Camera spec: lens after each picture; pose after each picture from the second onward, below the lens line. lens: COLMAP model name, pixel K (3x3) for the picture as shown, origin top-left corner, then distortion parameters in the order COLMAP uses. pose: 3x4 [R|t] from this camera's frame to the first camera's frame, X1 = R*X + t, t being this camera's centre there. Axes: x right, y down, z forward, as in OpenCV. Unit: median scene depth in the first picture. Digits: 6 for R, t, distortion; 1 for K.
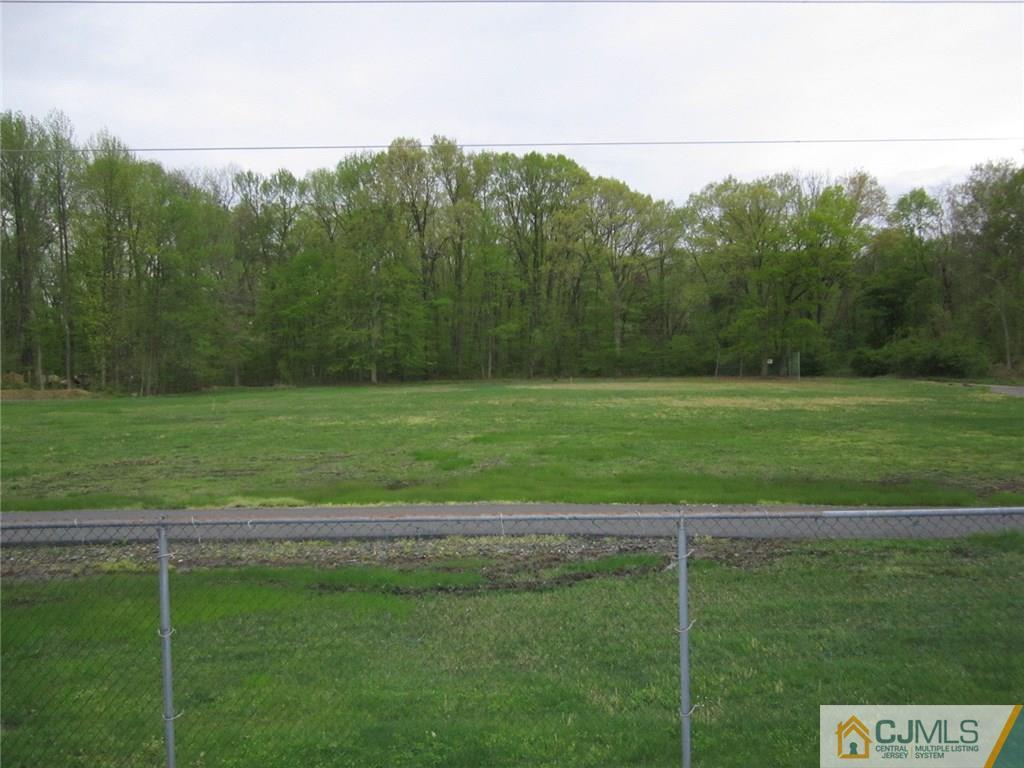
lens RADIAL K [[860.5, 0, 512.0], [0, 860.5, 384.0], [0, 0, 1]] dist [-0.069162, 0.063572]
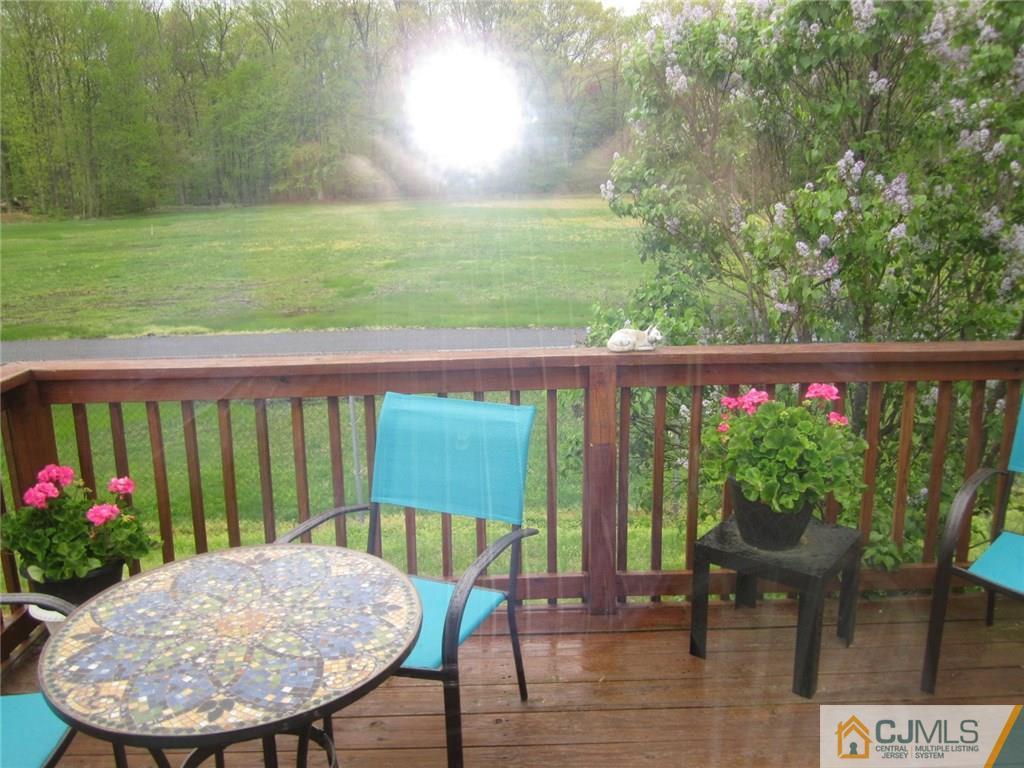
lens RADIAL K [[860.5, 0, 512.0], [0, 860.5, 384.0], [0, 0, 1]] dist [-0.069162, 0.063572]
pose [[0.999162, -0.013607, 0.038598, 0.052820], [0.004983, 0.976543, 0.215263, -0.016207], [-0.040622, -0.214890, 0.975793, -0.070568]]
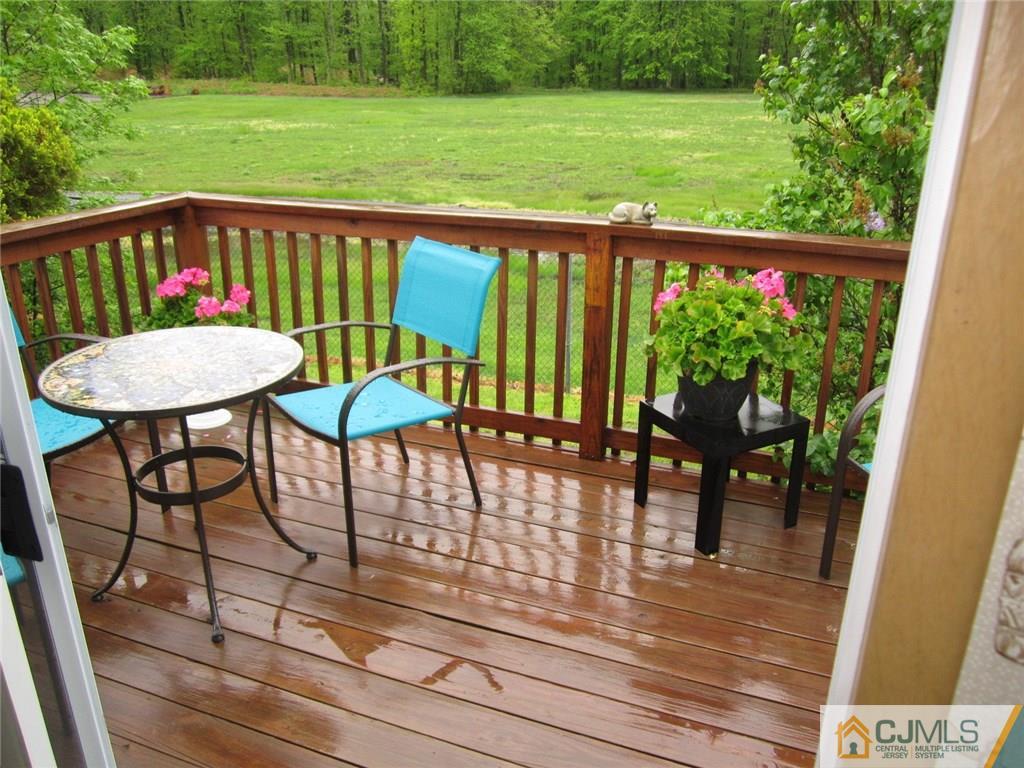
lens RADIAL K [[860.5, 0, 512.0], [0, 860.5, 384.0], [0, 0, 1]] dist [-0.069162, 0.063572]
pose [[0.933348, 0.142909, -0.329301, 0.092922], [-0.025926, 0.941780, 0.335228, -0.015228], [0.358036, -0.304347, 0.882714, -0.079271]]
